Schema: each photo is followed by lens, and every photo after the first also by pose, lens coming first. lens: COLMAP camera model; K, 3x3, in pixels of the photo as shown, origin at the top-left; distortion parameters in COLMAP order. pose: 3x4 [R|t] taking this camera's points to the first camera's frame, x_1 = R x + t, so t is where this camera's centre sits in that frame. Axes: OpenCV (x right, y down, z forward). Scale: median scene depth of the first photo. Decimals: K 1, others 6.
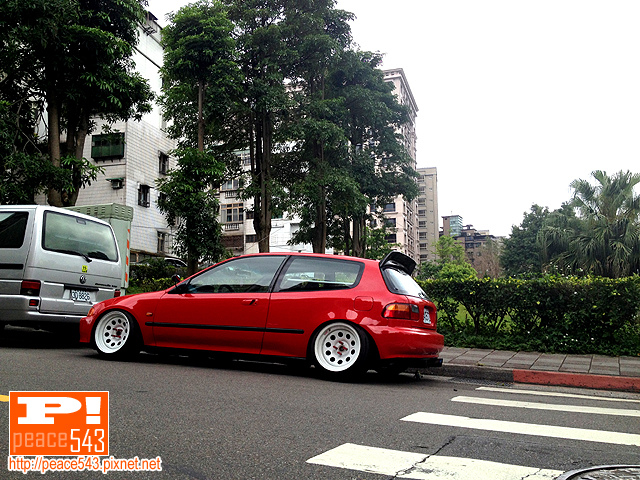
lens RADIAL K [[592.2, 0, 324.7], [0, 592.2, 239.9], [0, 0, 1]] dist [0.107966, -0.195749]
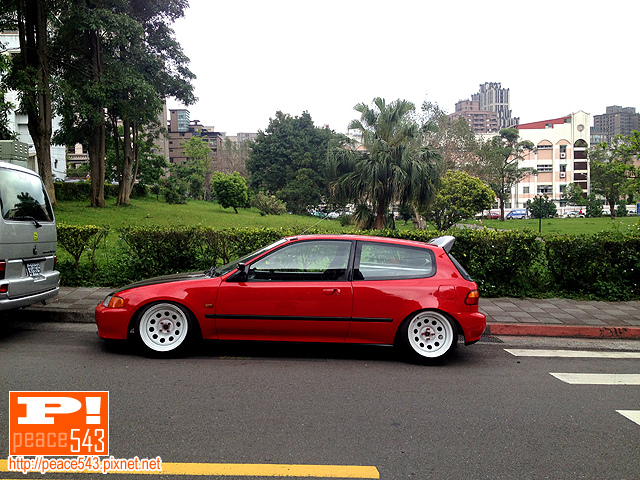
lens RADIAL K [[592.2, 0, 324.7], [0, 592.2, 239.9], [0, 0, 1]] dist [0.107966, -0.195749]
pose [[0.896727, -0.024181, 0.441922, -0.406694], [-0.053525, 0.985252, 0.162520, -0.099973], [-0.439335, -0.169390, 0.882209, 0.106403]]
